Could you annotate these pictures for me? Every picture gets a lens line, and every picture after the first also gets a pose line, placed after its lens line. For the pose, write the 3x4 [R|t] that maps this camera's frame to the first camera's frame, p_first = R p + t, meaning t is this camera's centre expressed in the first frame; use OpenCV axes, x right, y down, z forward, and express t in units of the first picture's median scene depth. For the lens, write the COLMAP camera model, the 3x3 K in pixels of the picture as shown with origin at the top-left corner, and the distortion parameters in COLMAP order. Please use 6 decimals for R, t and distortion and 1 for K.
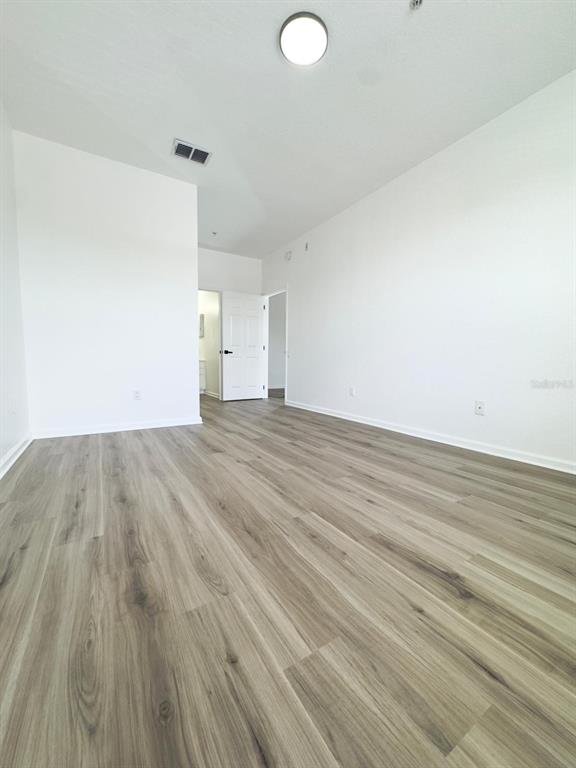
lens RADIAL K [[306.8, 0, 286.7], [0, 306.8, 384.7], [0, 0, 1]] dist [-0.003810, 0.000846]
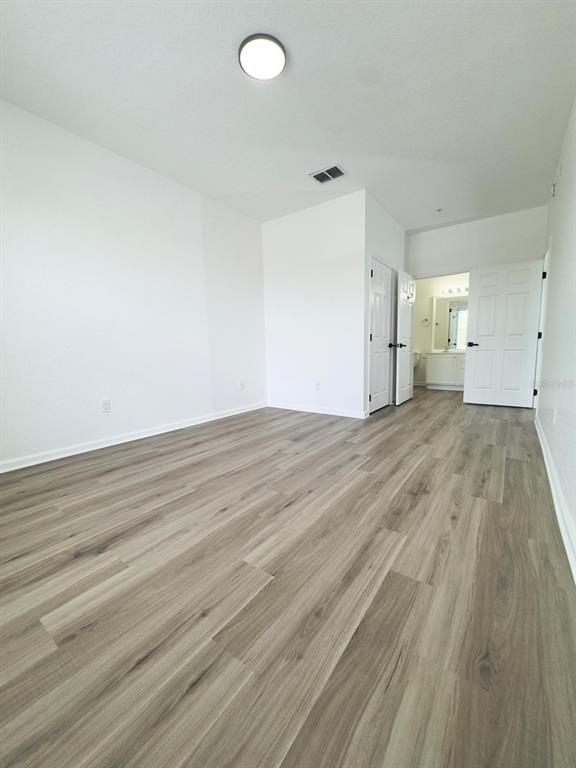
lens RADIAL K [[306.8, 0, 289.7], [0, 306.8, 383.1], [0, 0, 1]] dist [-0.003810, 0.000846]
pose [[0.379642, 0.089427, -0.920801, 1.099384], [-0.047205, 0.995893, 0.077258, -0.121572], [0.923928, 0.014136, 0.382304, 0.685192]]
